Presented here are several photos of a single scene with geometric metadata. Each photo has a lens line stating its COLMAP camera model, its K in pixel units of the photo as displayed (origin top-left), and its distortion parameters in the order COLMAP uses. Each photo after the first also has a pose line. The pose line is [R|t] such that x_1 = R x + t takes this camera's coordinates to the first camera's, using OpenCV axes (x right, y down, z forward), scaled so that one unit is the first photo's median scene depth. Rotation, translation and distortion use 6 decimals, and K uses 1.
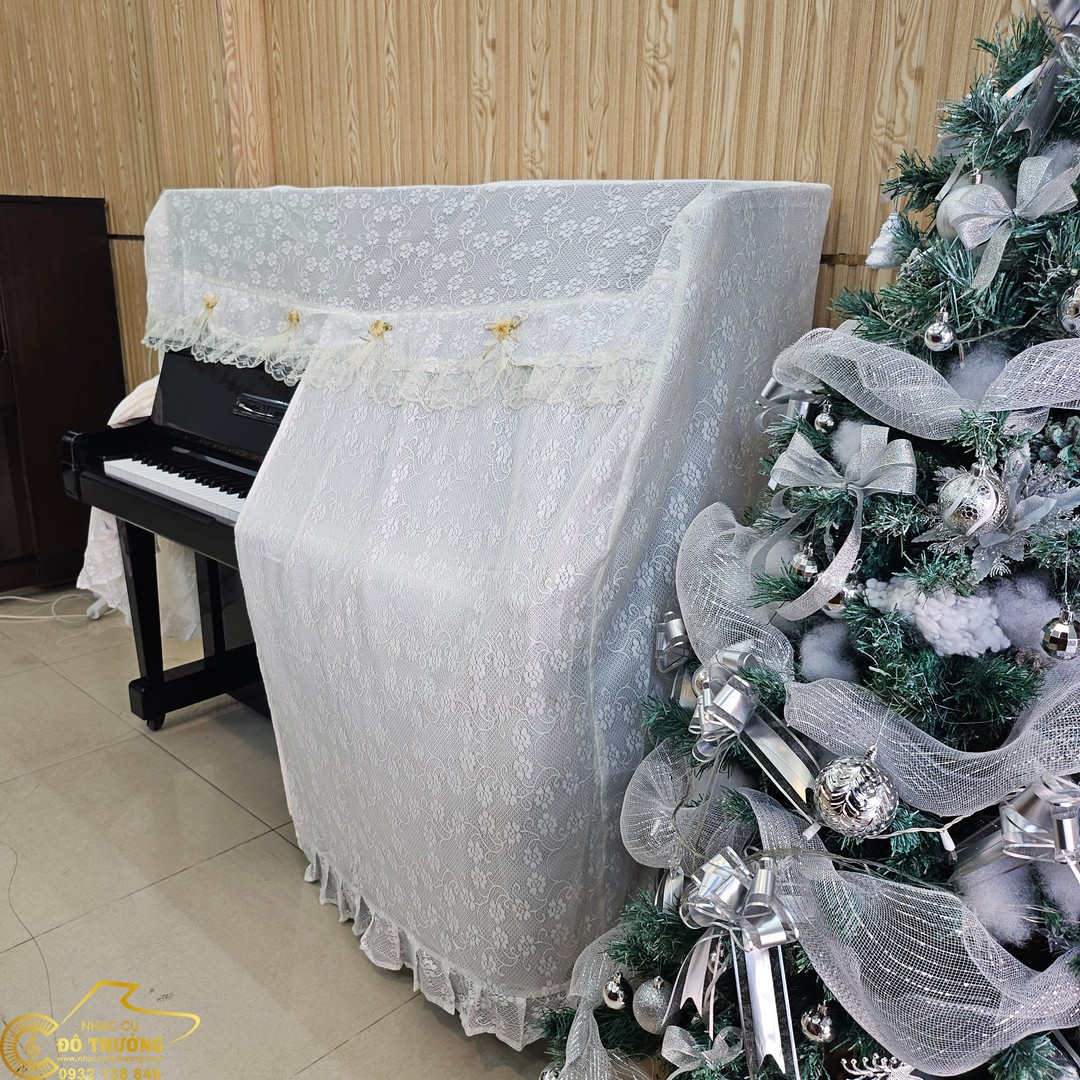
lens RADIAL K [[1046.0, 0, 535.5], [0, 1046.0, 528.8], [0, 0, 1]] dist [0.070019, -0.102320]
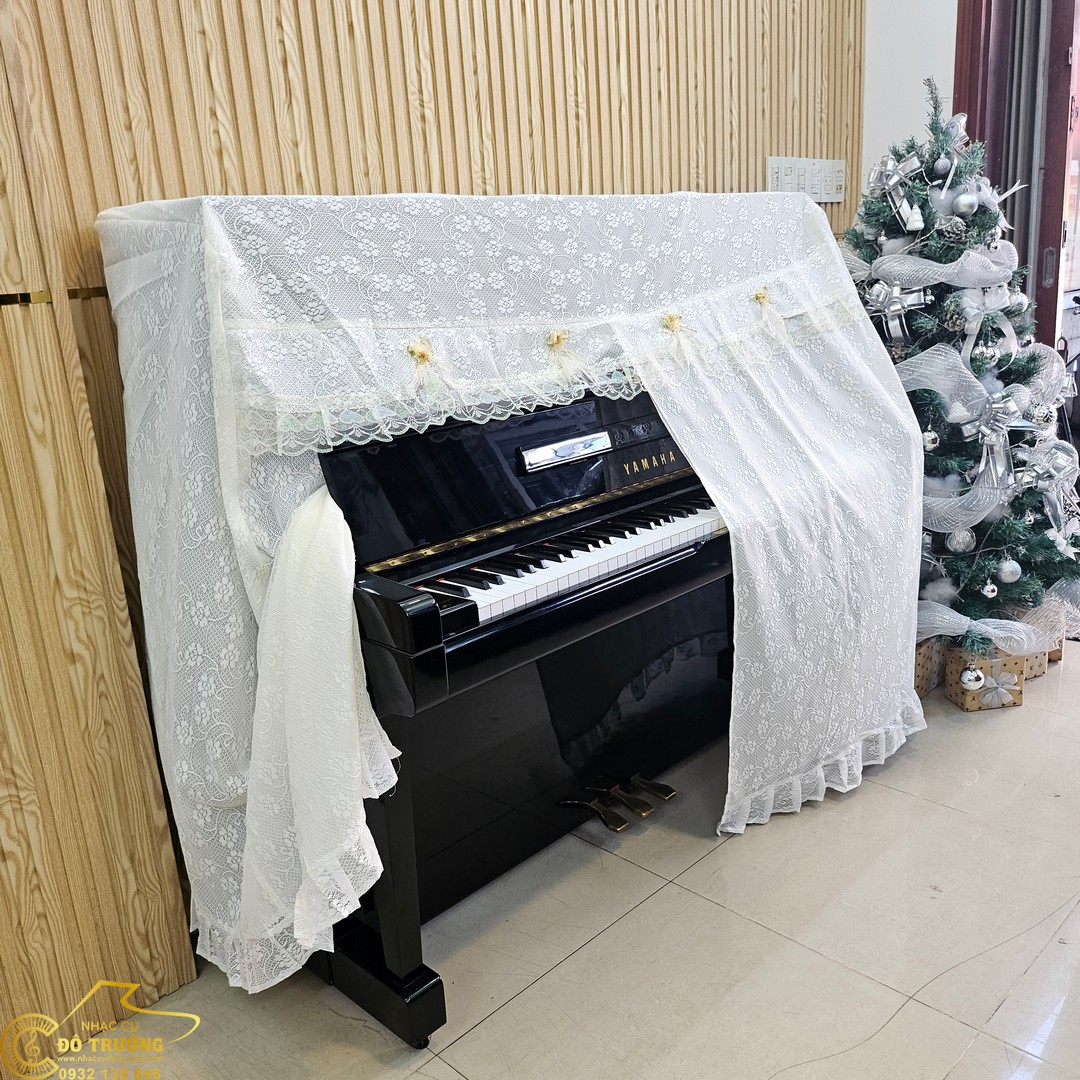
lens RADIAL K [[1025.7, 0, 523.6], [0, 1025.7, 532.0], [0, 0, 1]] dist [0.088868, -0.119061]
pose [[0.007333, -0.275775, 0.961194, -1.790099], [0.332085, 0.907339, 0.257790, -0.457106], [-0.943221, 0.317308, 0.098234, 1.583052]]
